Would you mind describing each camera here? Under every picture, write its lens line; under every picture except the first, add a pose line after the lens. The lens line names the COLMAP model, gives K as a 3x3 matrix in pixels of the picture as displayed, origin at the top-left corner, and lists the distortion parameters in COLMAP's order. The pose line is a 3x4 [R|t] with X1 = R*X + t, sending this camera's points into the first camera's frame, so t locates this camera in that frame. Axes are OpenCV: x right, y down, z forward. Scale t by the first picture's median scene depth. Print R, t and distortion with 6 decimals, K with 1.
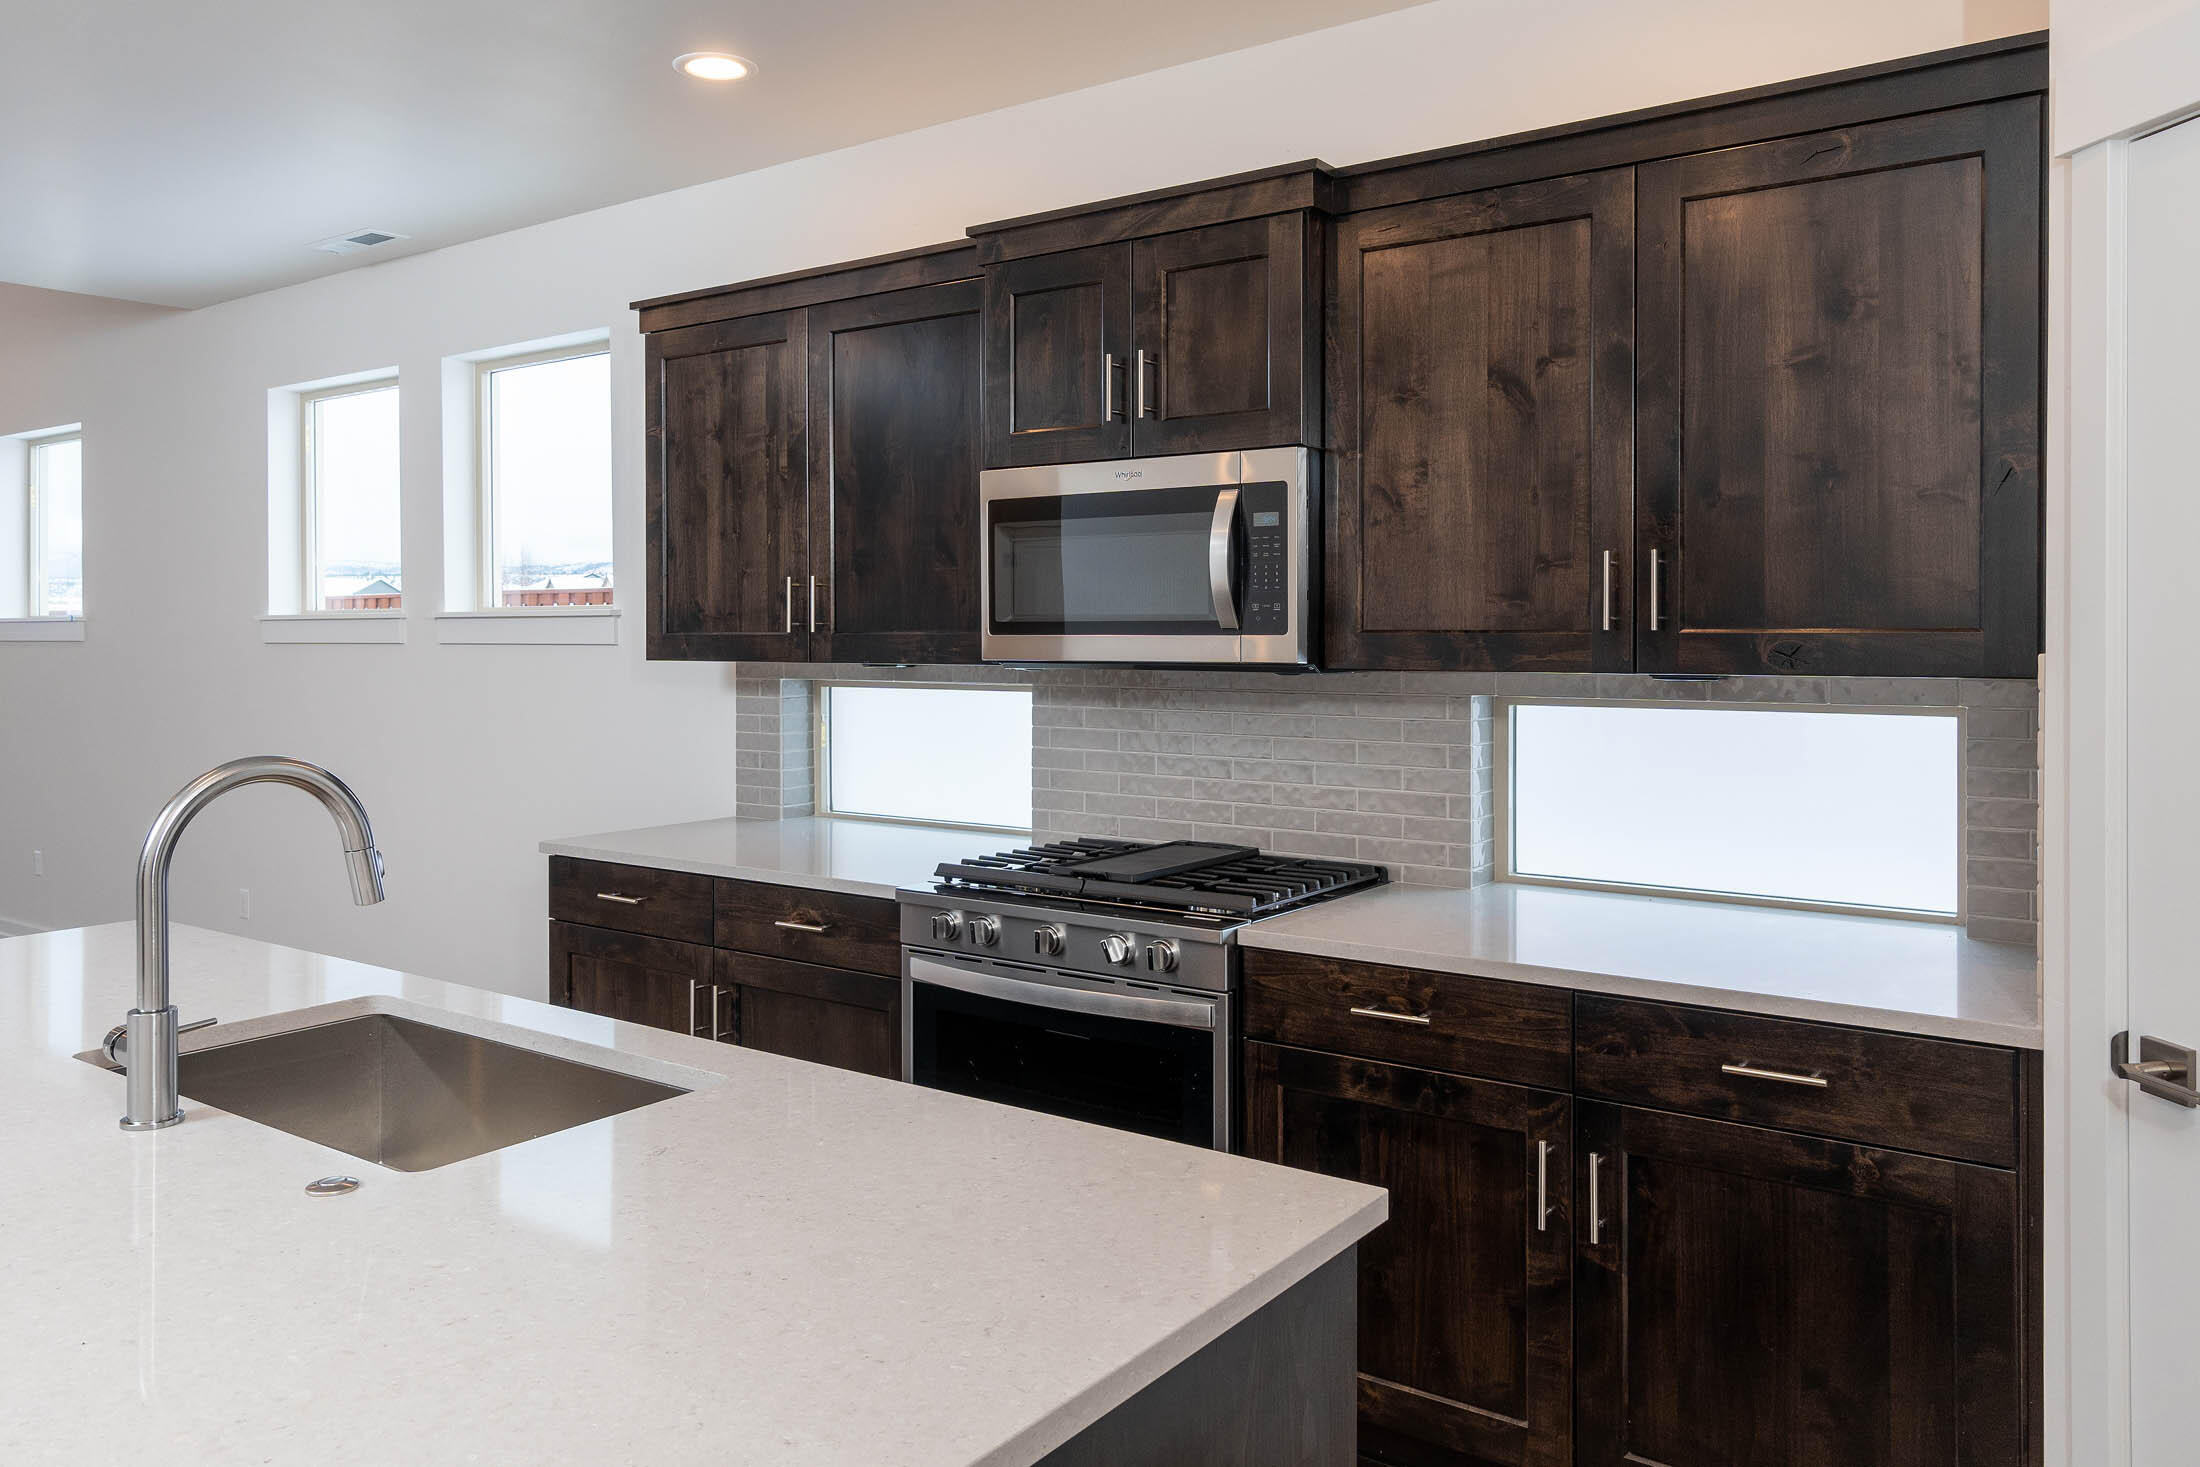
lens RADIAL K [[1604.0, 0, 1097.8], [0, 1604.0, 632.4], [0, 0, 1]] dist [0.002039, -0.000270]
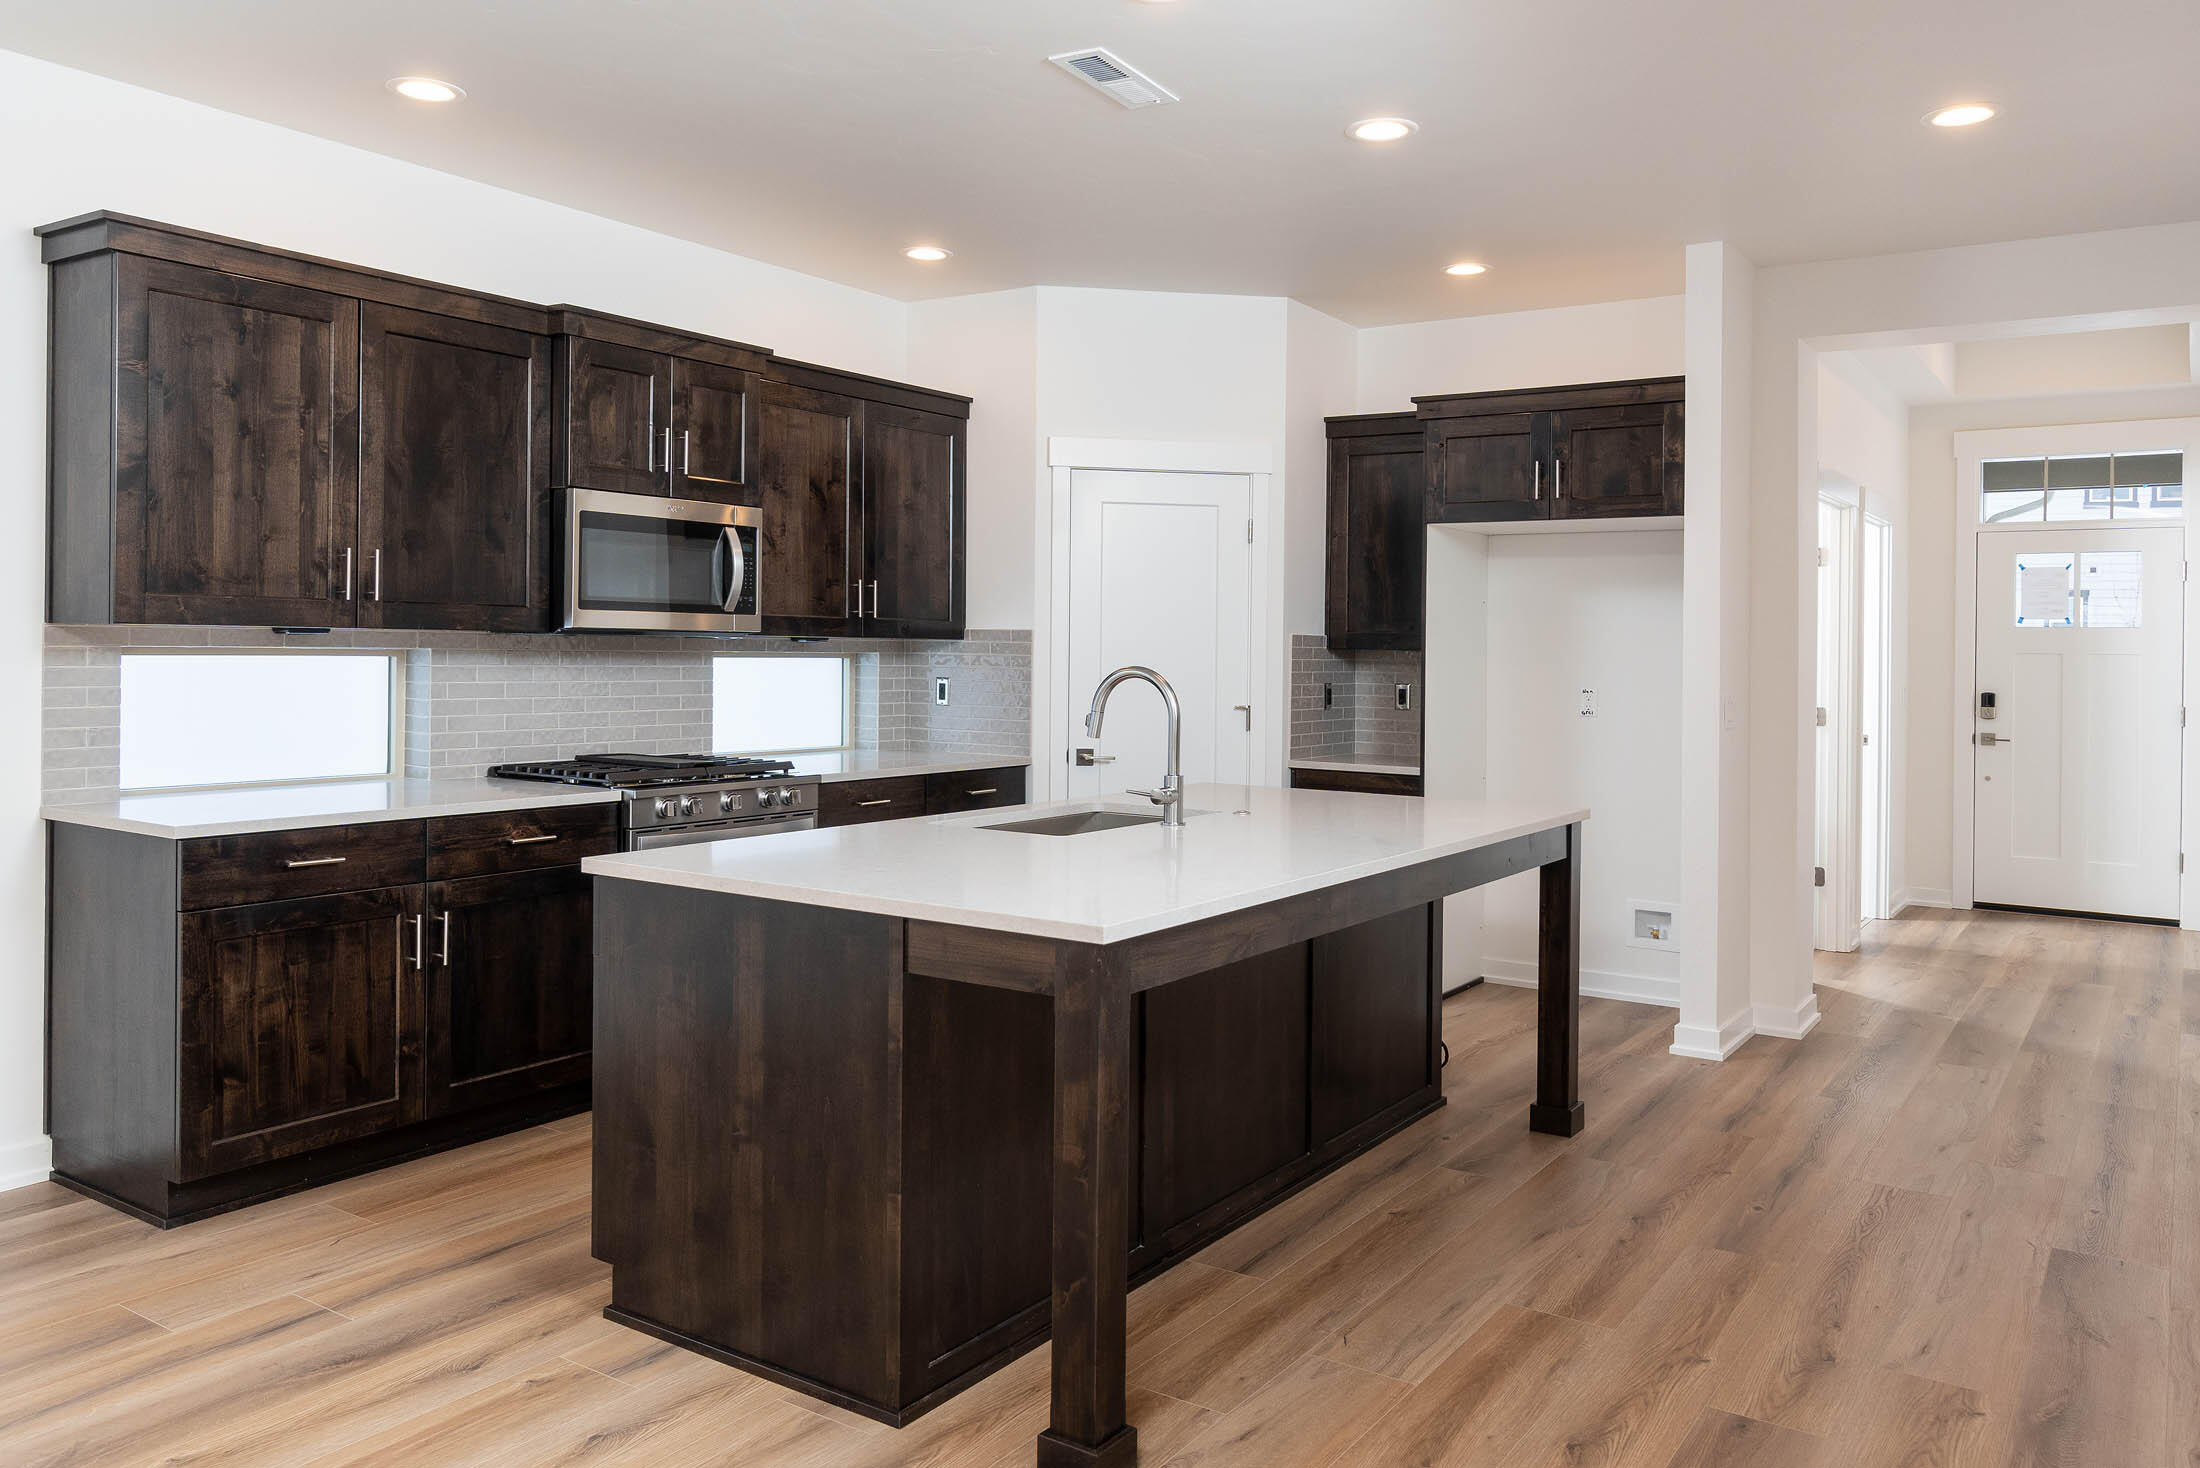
lens RADIAL K [[1603.7, 0, 1098.3], [0, 1603.7, 654.9], [0, 0, 1]] dist [-0.001264, -0.001014]
pose [[-0.038850, -0.002045, 0.999243, -1.362369], [-0.011592, 0.999932, 0.001596, 0.031195], [-0.999178, -0.011521, -0.038871, 0.575303]]
